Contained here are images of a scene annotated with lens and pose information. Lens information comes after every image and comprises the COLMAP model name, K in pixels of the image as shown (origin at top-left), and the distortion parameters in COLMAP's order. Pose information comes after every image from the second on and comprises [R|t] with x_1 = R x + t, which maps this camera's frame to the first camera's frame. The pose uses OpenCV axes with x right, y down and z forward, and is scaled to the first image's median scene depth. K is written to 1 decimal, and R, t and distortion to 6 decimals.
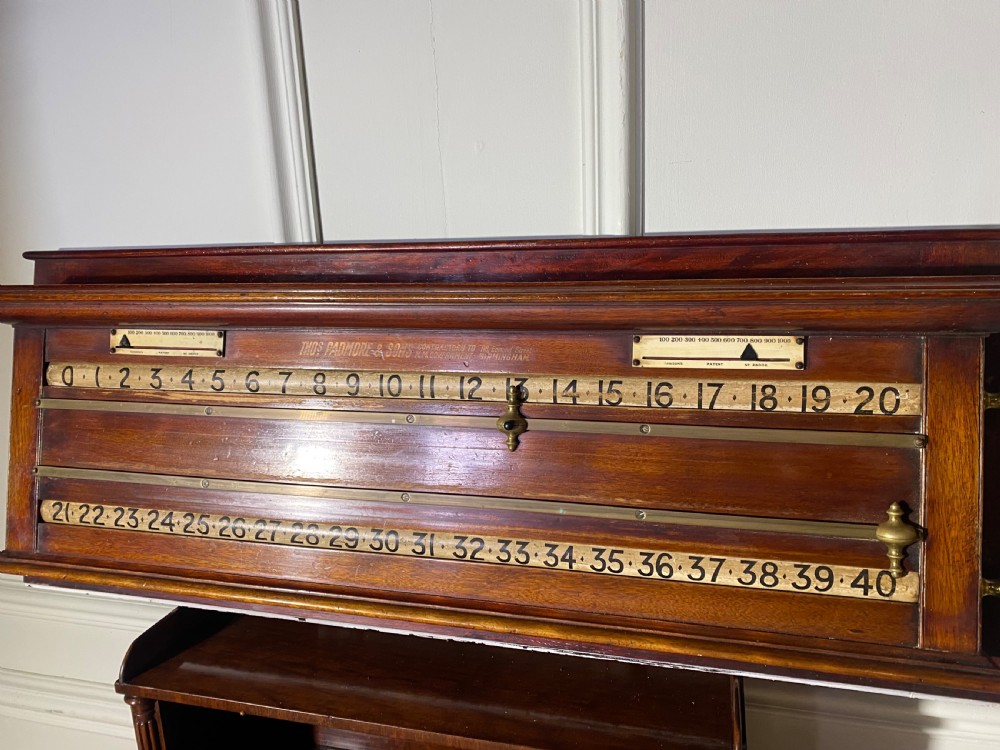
lens RADIAL K [[777.3, 0, 504.9], [0, 777.3, 365.0], [0, 0, 1]] dist [0.034051, -0.051290]
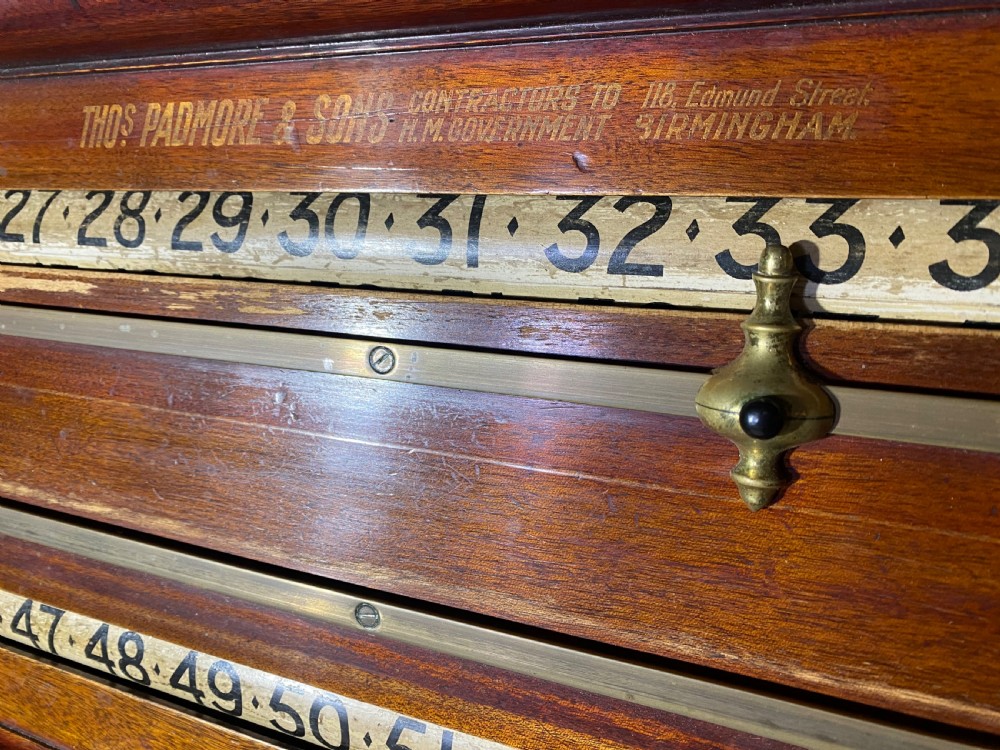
lens RADIAL K [[777.3, 0, 489.8], [0, 777.3, 365.1], [0, 0, 1]] dist [0.034051, -0.051290]
pose [[0.989072, 0.035979, -0.142973, -0.041182], [-0.013478, 0.987770, 0.155337, 0.026081], [0.146813, -0.151712, 0.977461, 0.732603]]
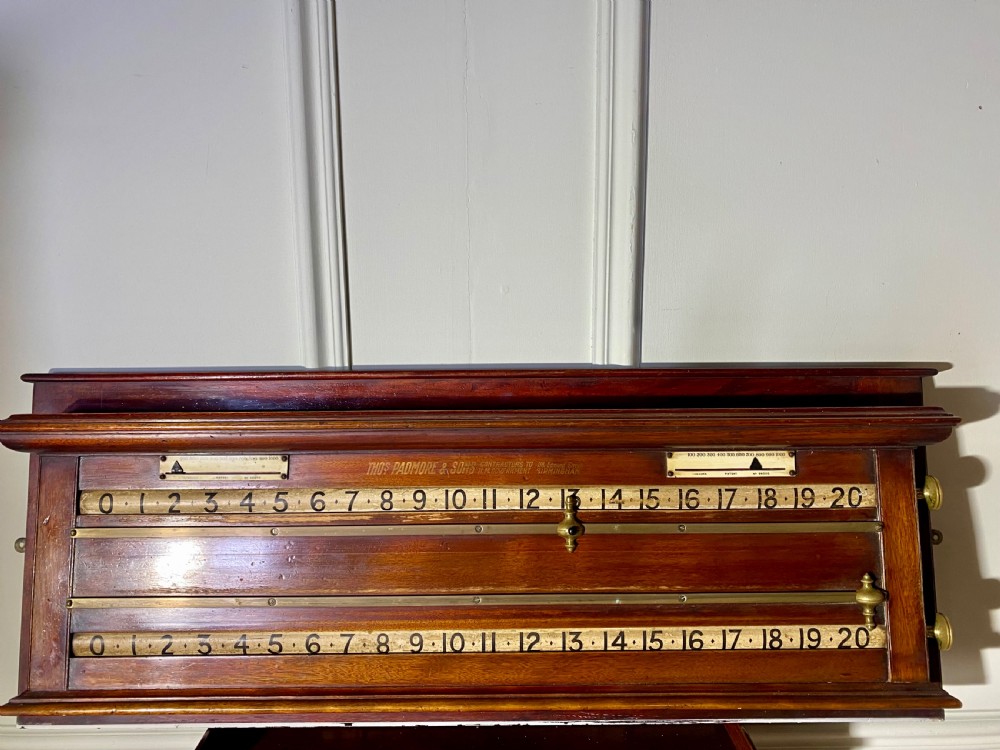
lens RADIAL K [[777.3, 0, 499.9], [0, 777.3, 367.0], [0, 0, 1]] dist [0.034051, -0.051290]
pose [[0.959879, -0.004121, 0.280384, -0.419230], [0.028202, 0.996241, -0.081904, -0.074920], [-0.278992, 0.086525, 0.956387, -0.128172]]
